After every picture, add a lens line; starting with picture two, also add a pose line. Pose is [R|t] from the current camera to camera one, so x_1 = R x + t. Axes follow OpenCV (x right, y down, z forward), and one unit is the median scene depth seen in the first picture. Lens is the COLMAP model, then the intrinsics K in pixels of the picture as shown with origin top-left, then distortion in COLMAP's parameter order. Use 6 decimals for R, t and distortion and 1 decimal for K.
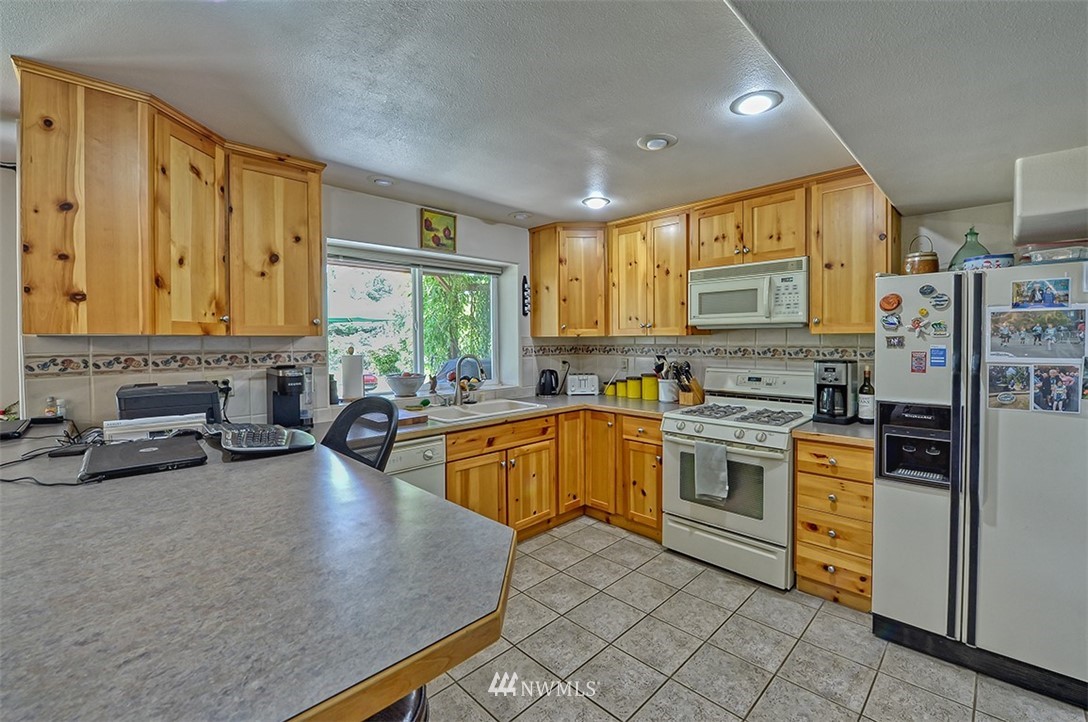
lens RADIAL K [[429.7, 0, 561.0], [0, 429.7, 344.4], [0, 0, 1]] dist [-0.000751, -0.007933]
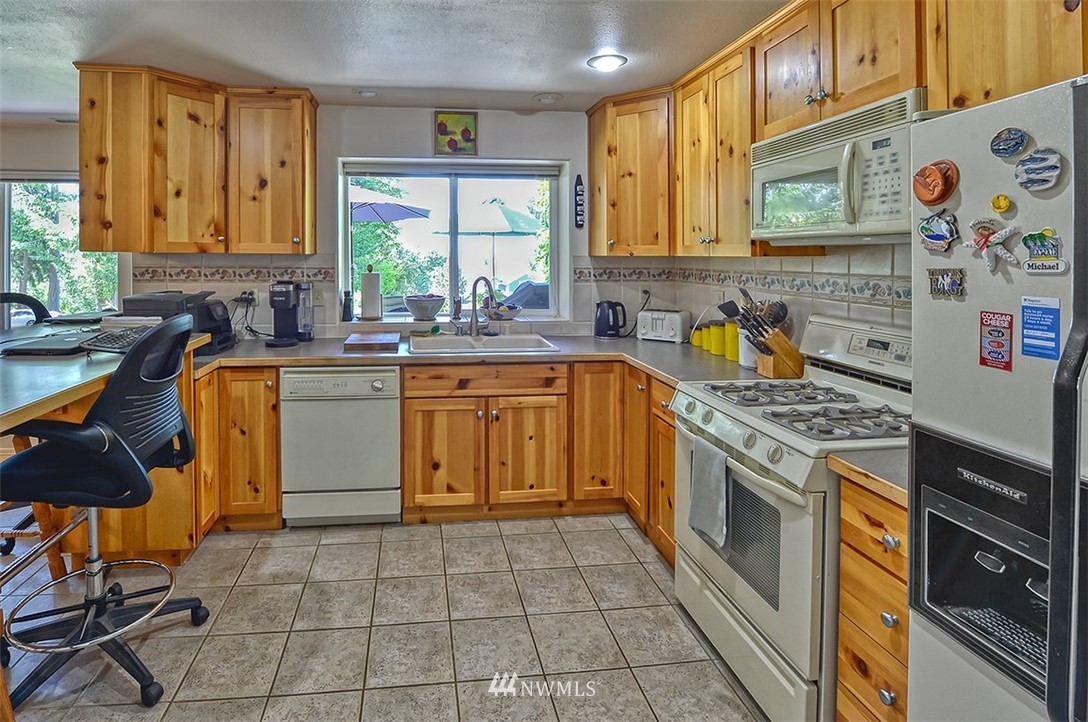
lens RADIAL K [[518.0, 0, 461.6], [0, 518.0, 261.2], [0, 0, 1]] dist [-0.012834, -0.000264]
pose [[0.782569, 0.016515, -0.622345, 0.437541], [-0.017229, 0.999840, 0.004868, -0.012011], [0.622325, 0.006913, 0.782728, 0.216033]]
